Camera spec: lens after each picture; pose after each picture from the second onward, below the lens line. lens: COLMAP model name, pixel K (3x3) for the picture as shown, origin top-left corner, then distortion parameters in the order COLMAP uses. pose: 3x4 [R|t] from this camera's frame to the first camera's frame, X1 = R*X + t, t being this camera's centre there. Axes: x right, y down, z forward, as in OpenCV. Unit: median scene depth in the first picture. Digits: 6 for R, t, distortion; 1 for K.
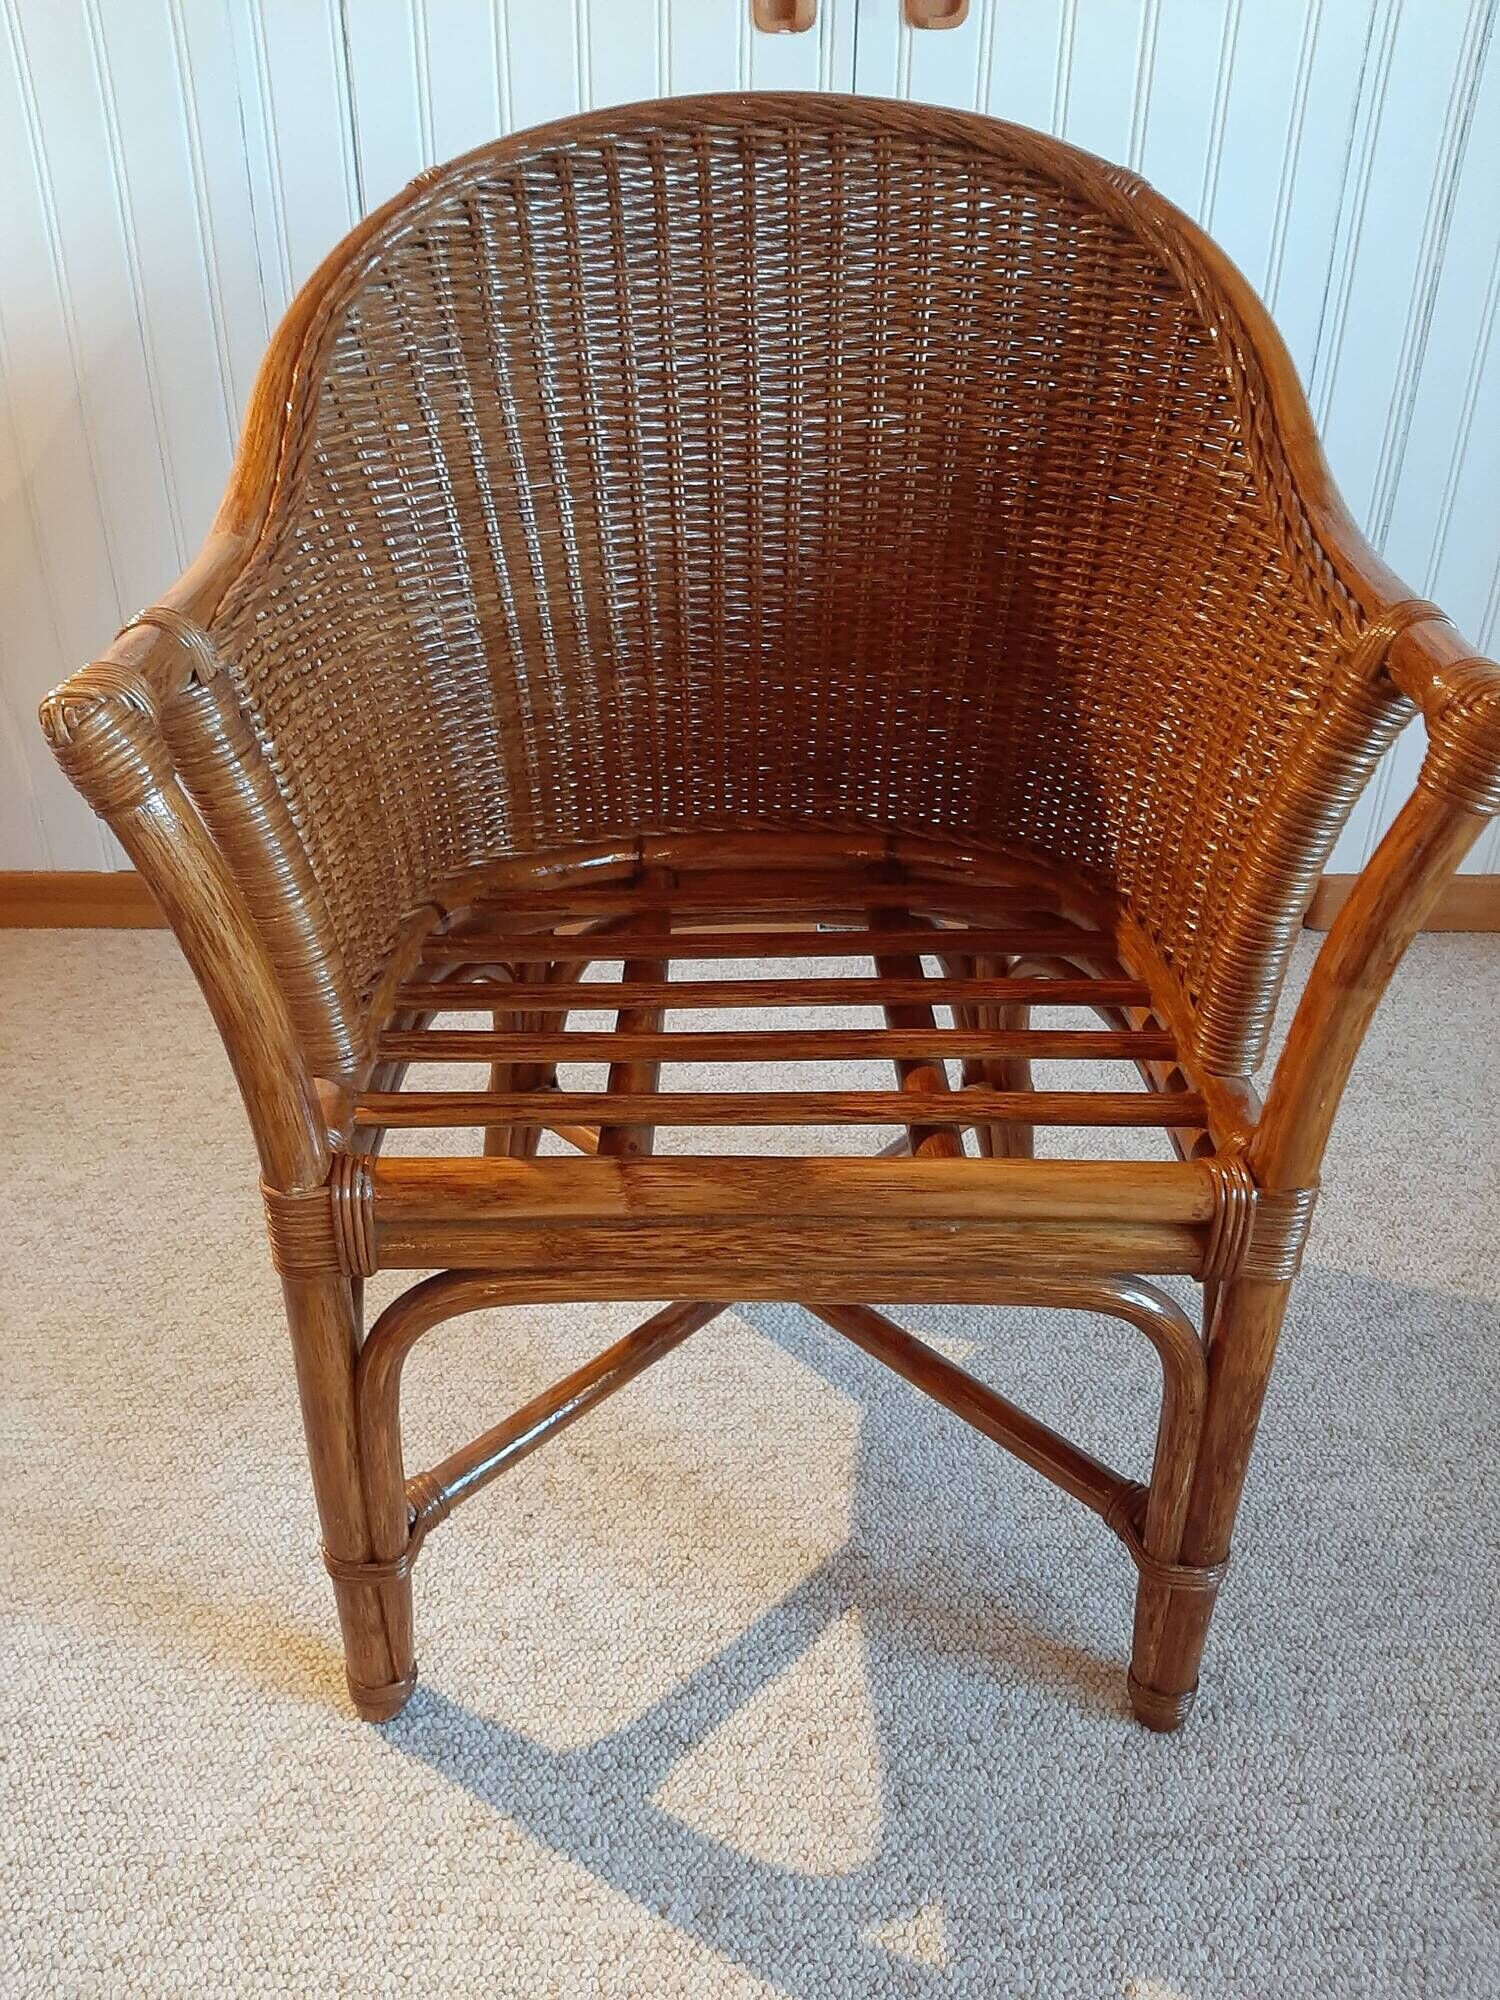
lens RADIAL K [[1628.9, 0, 752.8], [0, 1628.9, 993.7], [0, 0, 1]] dist [0.013442, -0.080851]
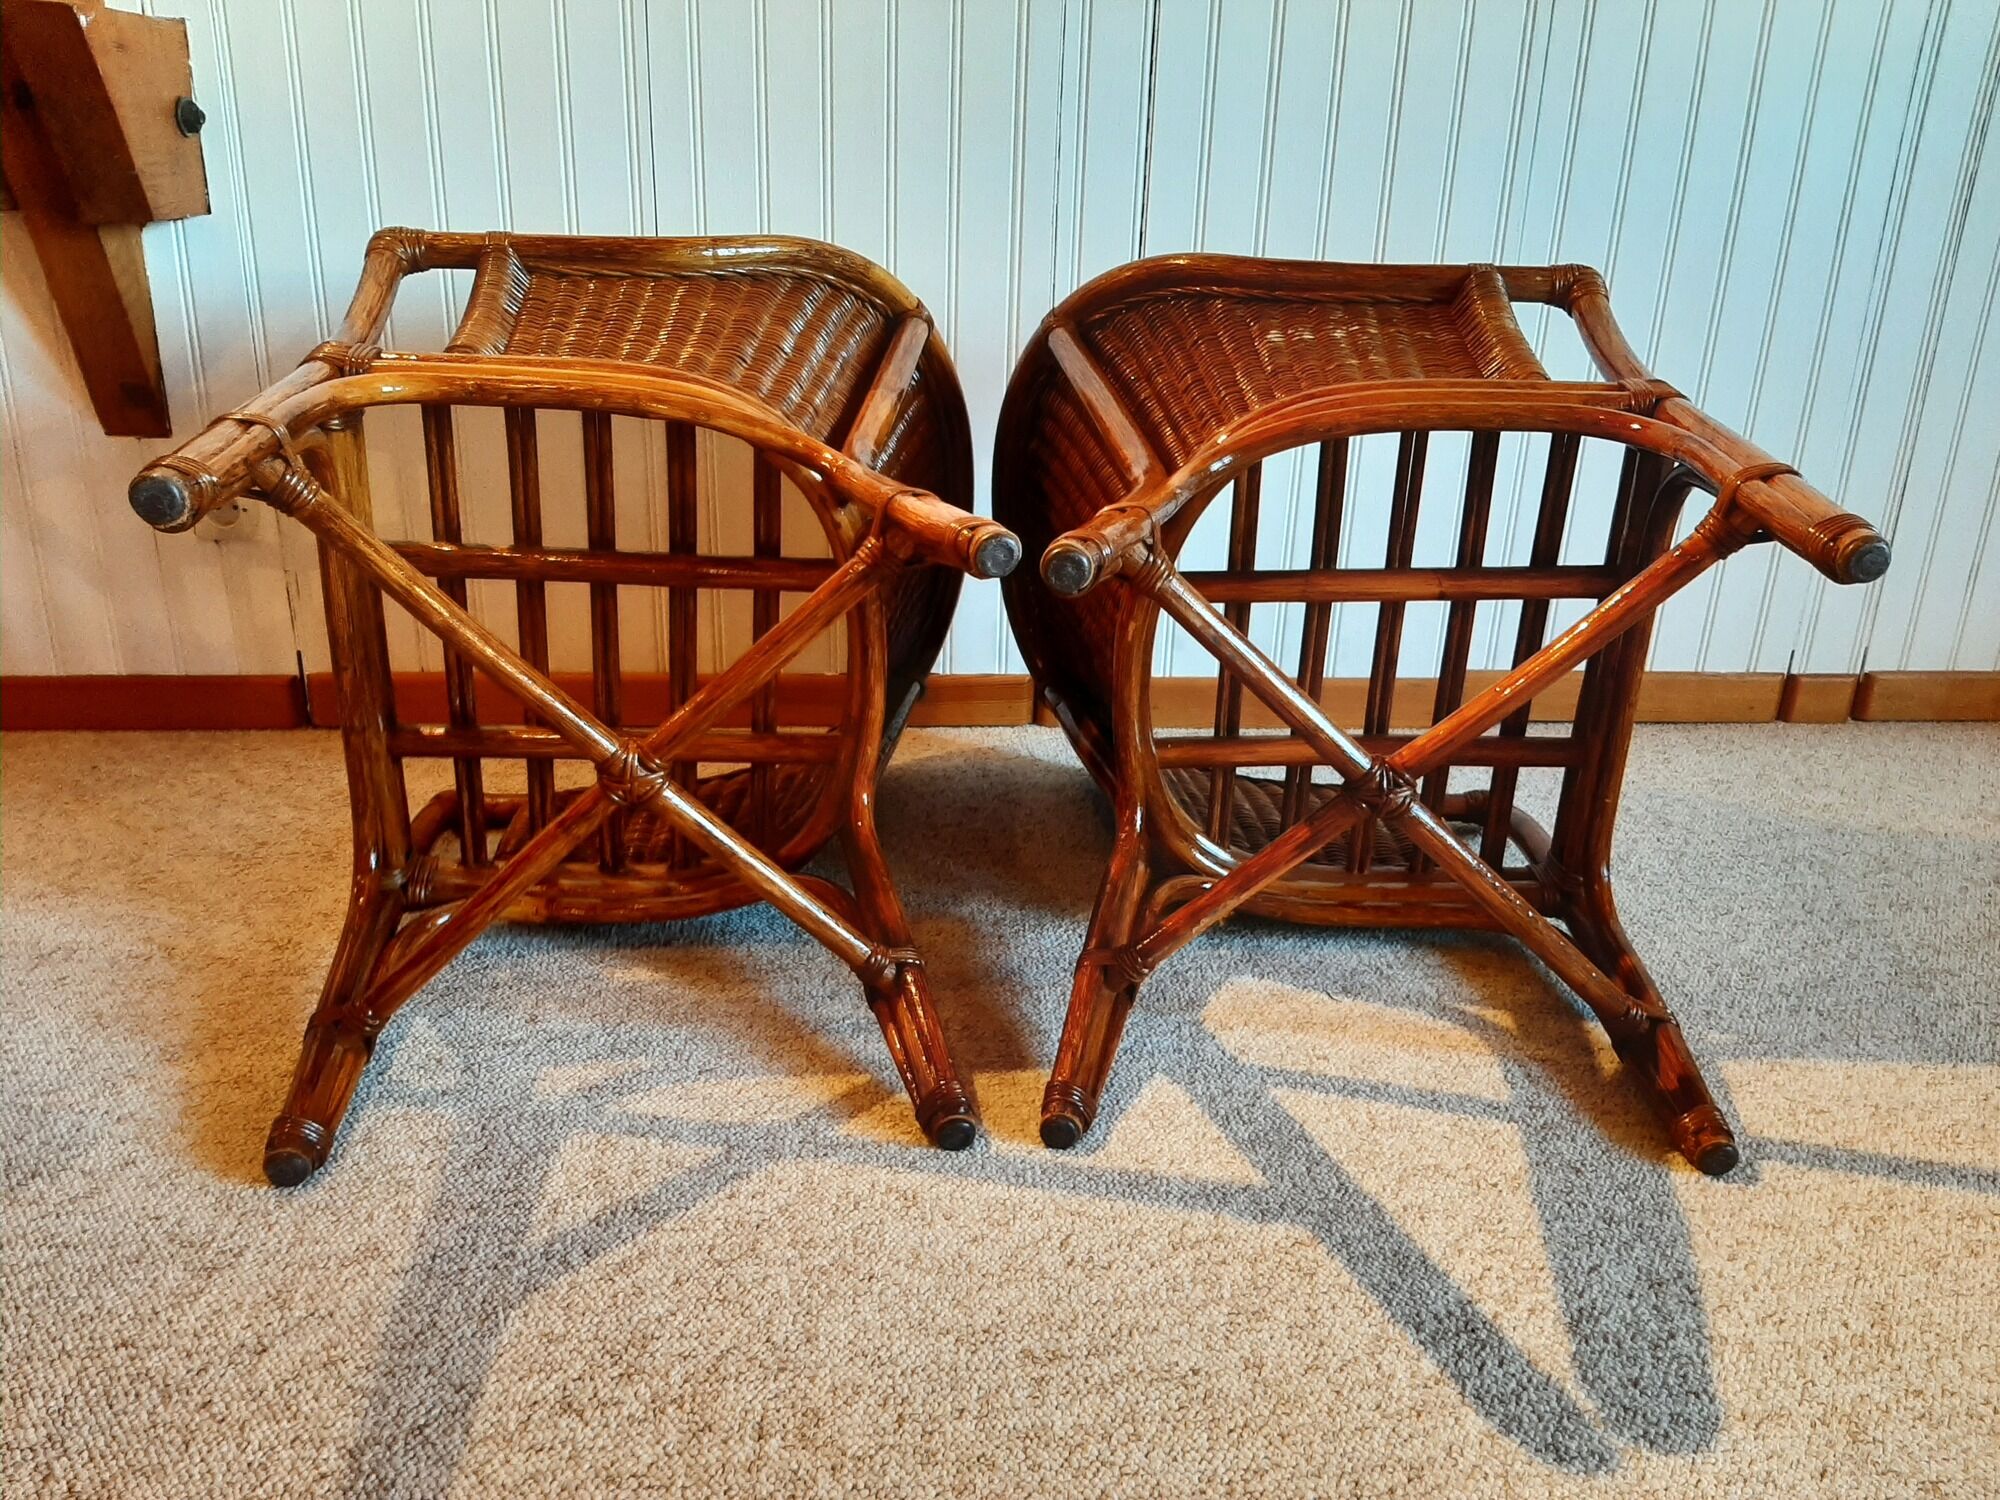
lens RADIAL K [[1631.3, 0, 989.0], [0, 1631.3, 772.2], [0, 0, 1]] dist [0.015579, -0.081451]
pose [[0.996246, -0.012654, 0.085639, -0.714878], [0.025186, 0.988833, -0.146882, 0.290059], [-0.082824, 0.148487, 0.985440, -0.177784]]
